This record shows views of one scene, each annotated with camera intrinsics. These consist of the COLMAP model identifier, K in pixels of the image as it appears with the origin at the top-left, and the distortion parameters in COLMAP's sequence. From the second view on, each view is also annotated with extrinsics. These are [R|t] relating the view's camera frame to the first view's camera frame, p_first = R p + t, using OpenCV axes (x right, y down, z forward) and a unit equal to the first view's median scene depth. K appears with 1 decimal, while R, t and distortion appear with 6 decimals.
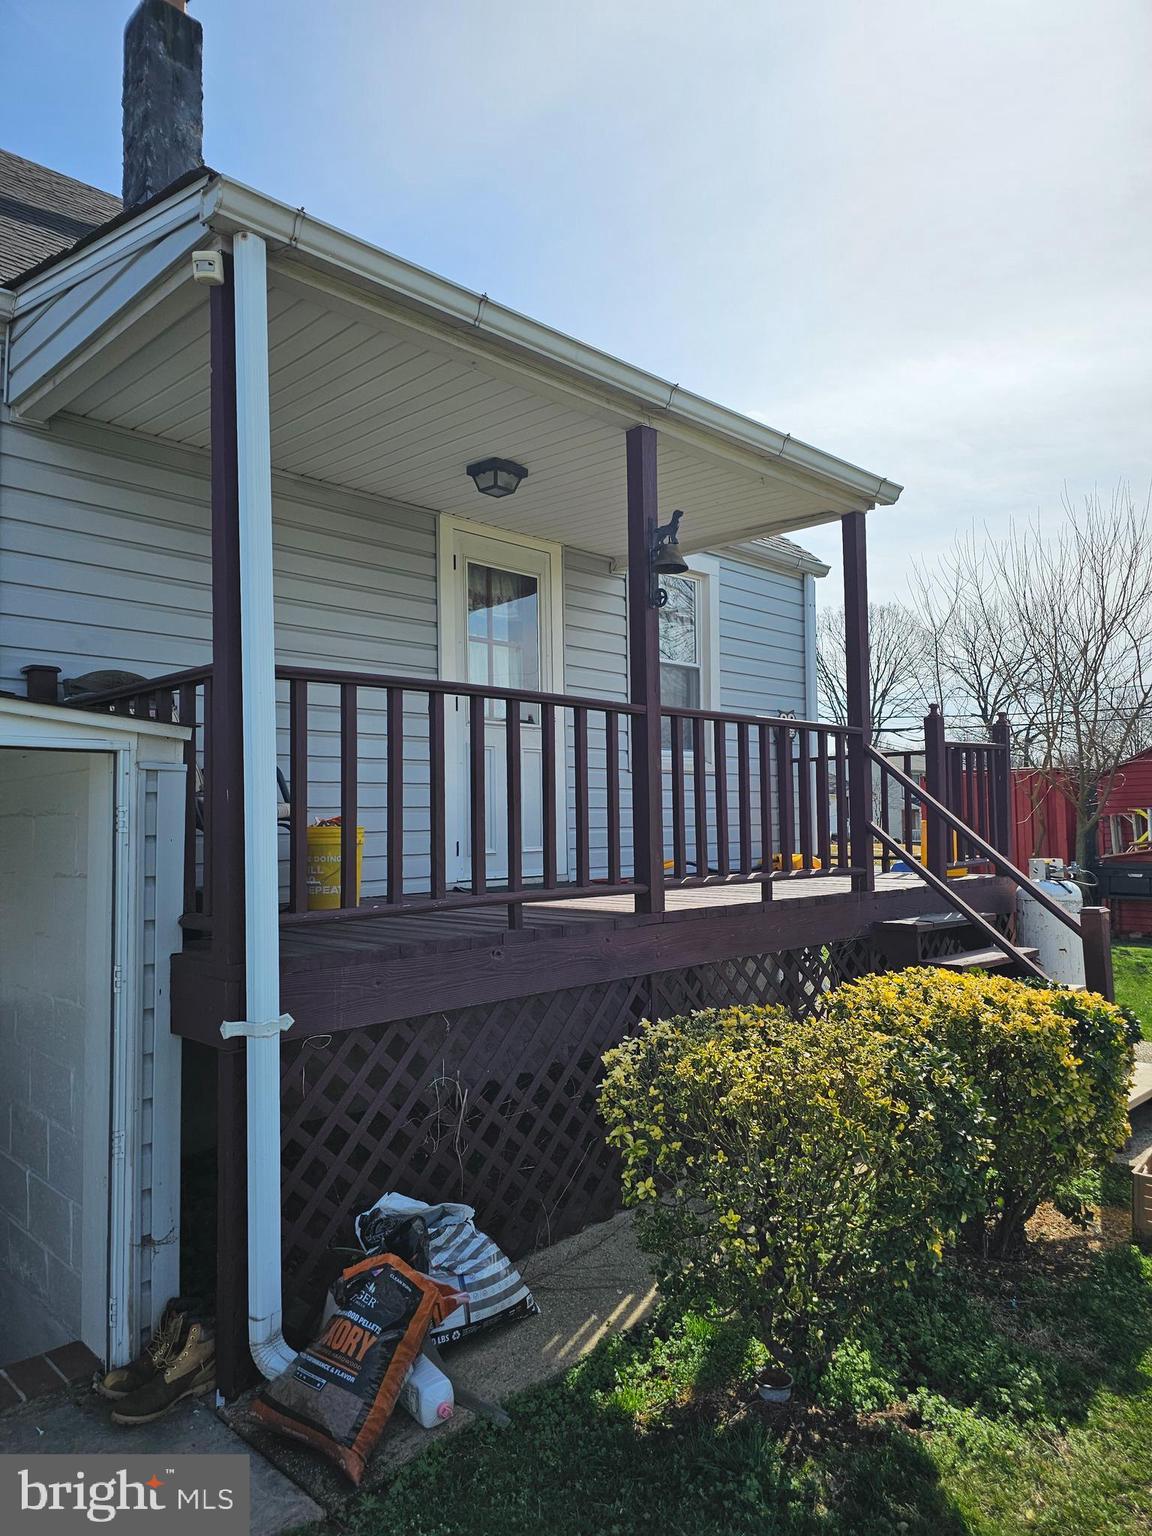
lens RADIAL K [[1031.5, 0, 569.5], [0, 1031.5, 794.0], [0, 0, 1]] dist [0.074628, -0.071108]
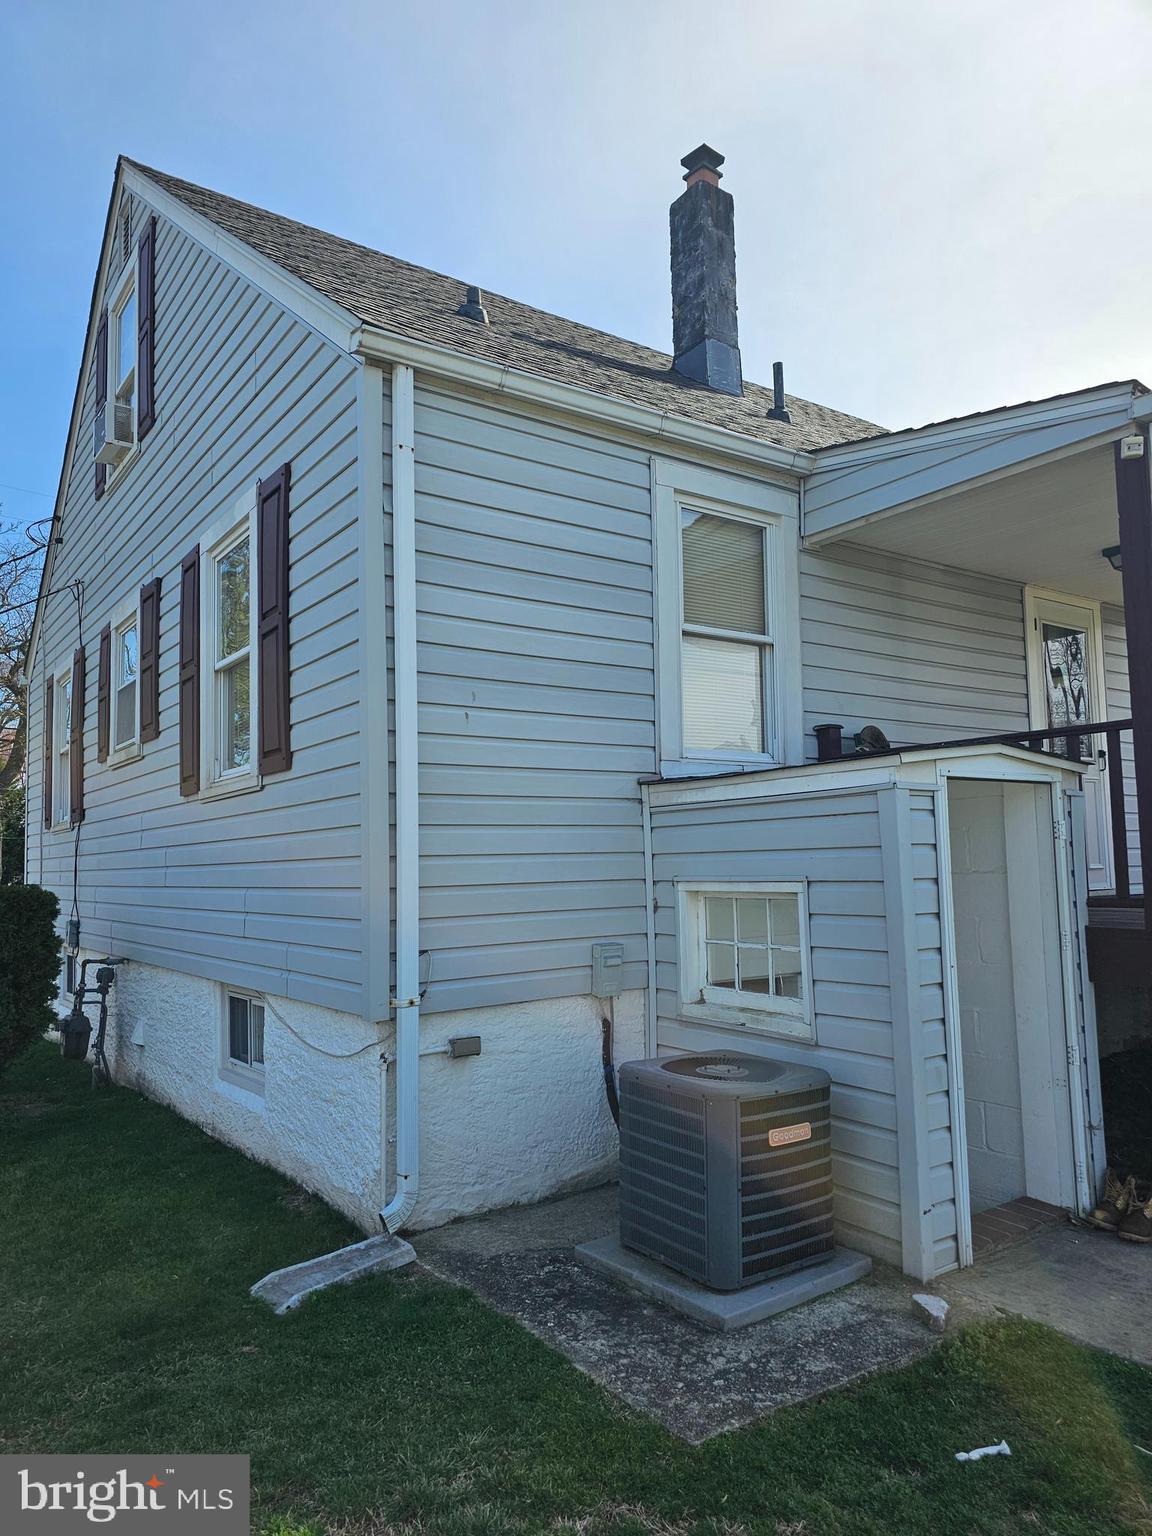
lens RADIAL K [[1031.5, 0, 569.5], [0, 1031.5, 794.0], [0, 0, 1]] dist [0.074628, -0.071108]
pose [[0.981604, -0.018696, -0.190013, -0.401453], [0.012111, 0.999287, -0.035757, 0.007948], [0.190546, 0.032798, 0.981130, -0.270525]]
